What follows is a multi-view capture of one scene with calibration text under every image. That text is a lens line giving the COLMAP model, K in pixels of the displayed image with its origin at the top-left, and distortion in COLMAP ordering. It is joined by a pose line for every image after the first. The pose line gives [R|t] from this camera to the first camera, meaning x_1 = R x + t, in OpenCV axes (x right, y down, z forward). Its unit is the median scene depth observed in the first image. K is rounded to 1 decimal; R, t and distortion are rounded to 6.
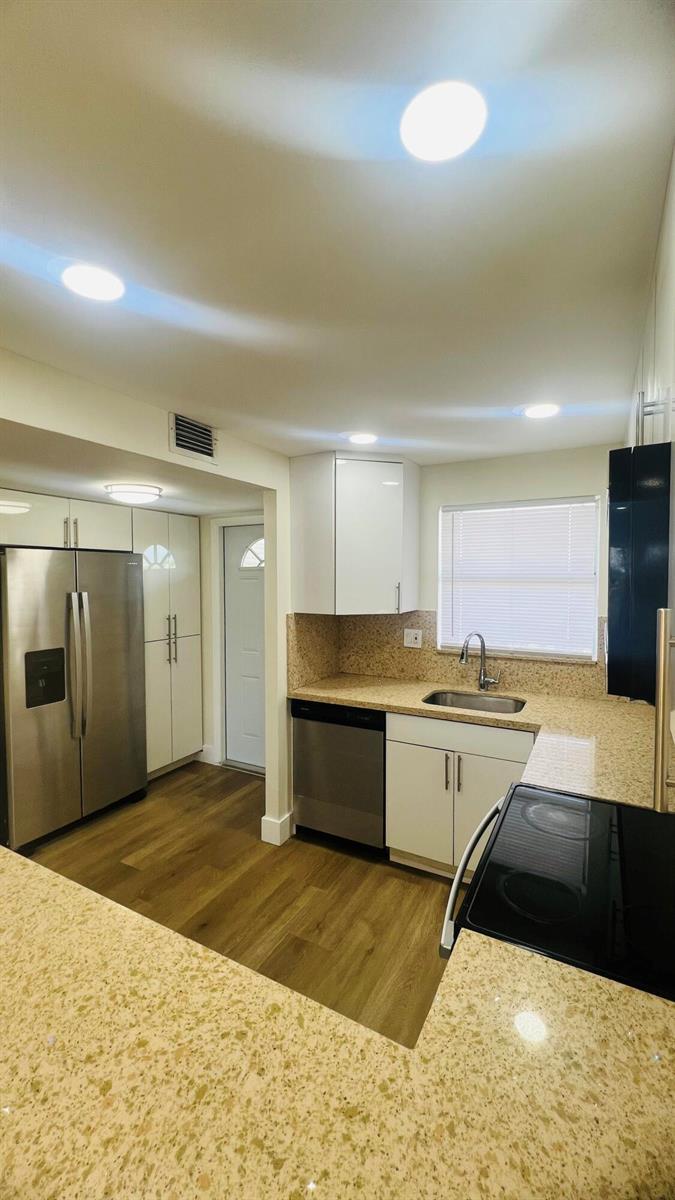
lens RADIAL K [[478.2, 0, 339.3], [0, 478.2, 595.3], [0, 0, 1]] dist [-0.003861, 0.001549]
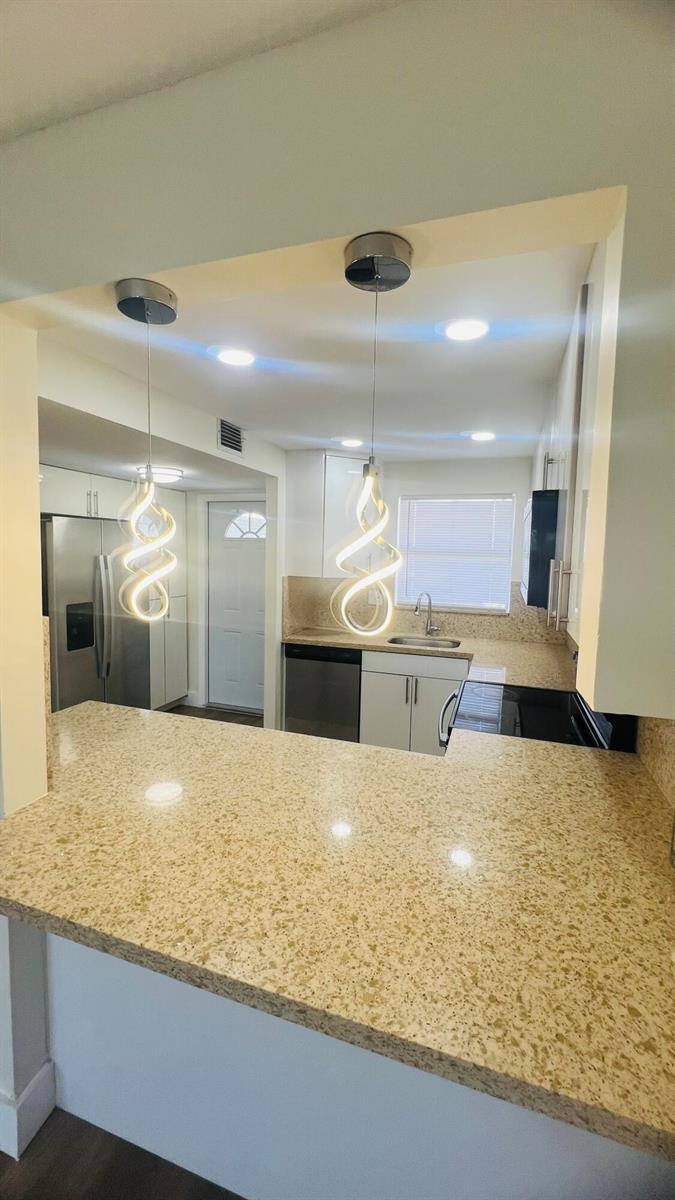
lens RADIAL K [[478.2, 0, 338.5], [0, 478.2, 595.1], [0, 0, 1]] dist [-0.003861, 0.001549]
pose [[0.985281, 0.009450, 0.170682, -0.185698], [-0.018868, 0.998382, 0.053640, 0.018299], [-0.169899, -0.056071, 0.983865, -0.279227]]
